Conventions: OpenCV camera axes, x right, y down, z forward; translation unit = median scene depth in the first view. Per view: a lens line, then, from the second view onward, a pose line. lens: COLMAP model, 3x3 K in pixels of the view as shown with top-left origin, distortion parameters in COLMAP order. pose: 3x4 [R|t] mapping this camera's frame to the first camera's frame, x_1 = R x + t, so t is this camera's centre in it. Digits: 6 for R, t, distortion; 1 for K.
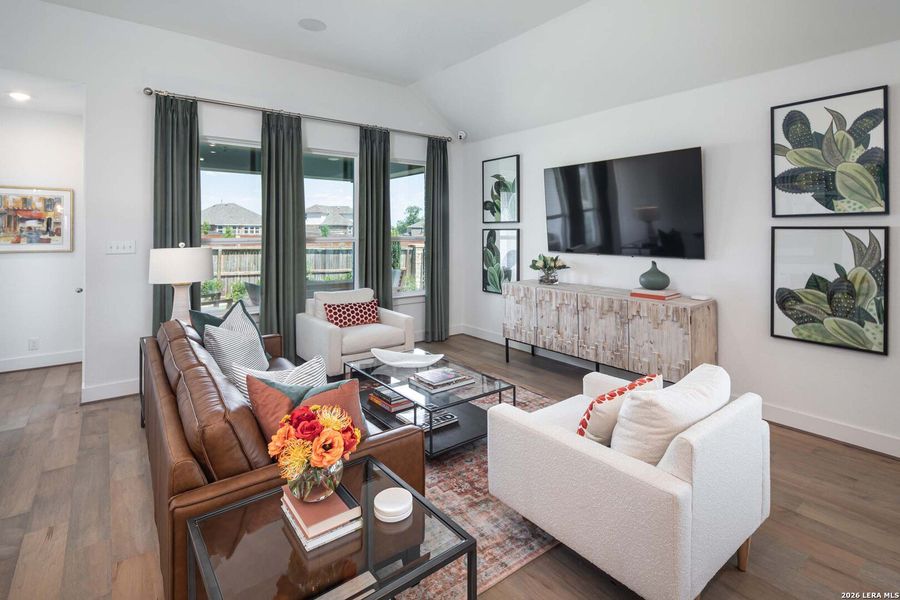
lens RADIAL K [[444.8, 0, 442.6], [0, 444.8, 230.1], [0, 0, 1]] dist [0.008090, -0.004278]
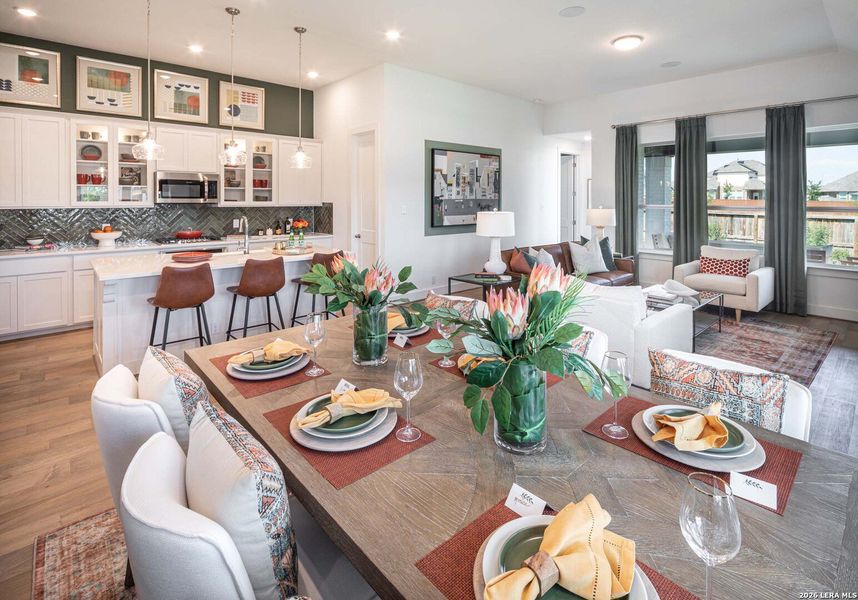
lens RADIAL K [[422.5, 0, 432.9], [0, 422.5, 199.8], [0, 0, 1]] dist [-0.000431, -0.001466]
pose [[0.064701, 0.005022, -0.997892, 0.946380], [0.001247, 0.999986, 0.005114, -0.008696], [0.997904, -0.001575, 0.064694, 0.098103]]
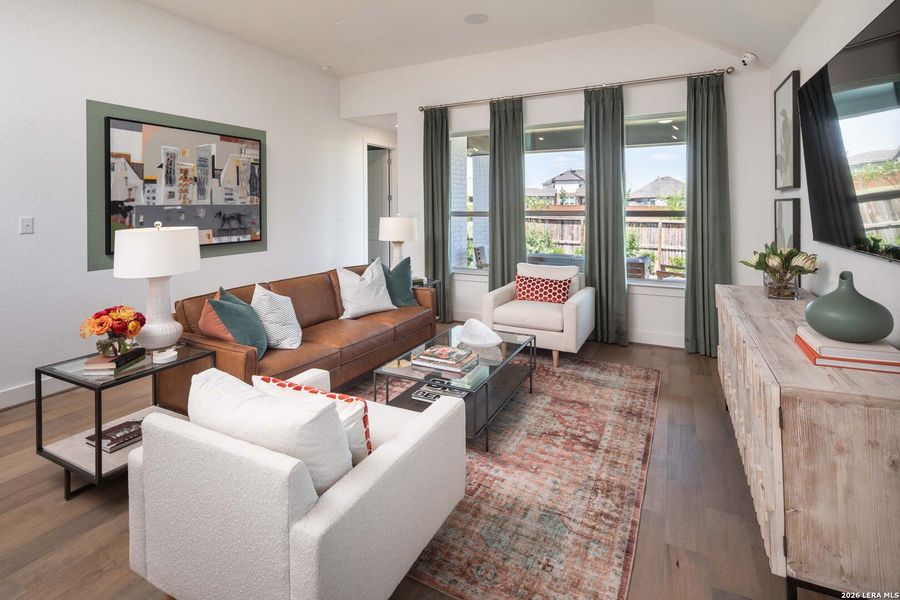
lens RADIAL K [[444.8, 0, 462.8], [0, 444.8, 202.9], [0, 0, 1]] dist [0.008090, -0.004278]
pose [[0.434186, -0.007143, -0.900795, 0.605383], [0.008172, 0.999959, -0.003990, 0.000383], [0.900786, -0.005629, 0.434226, 0.425688]]
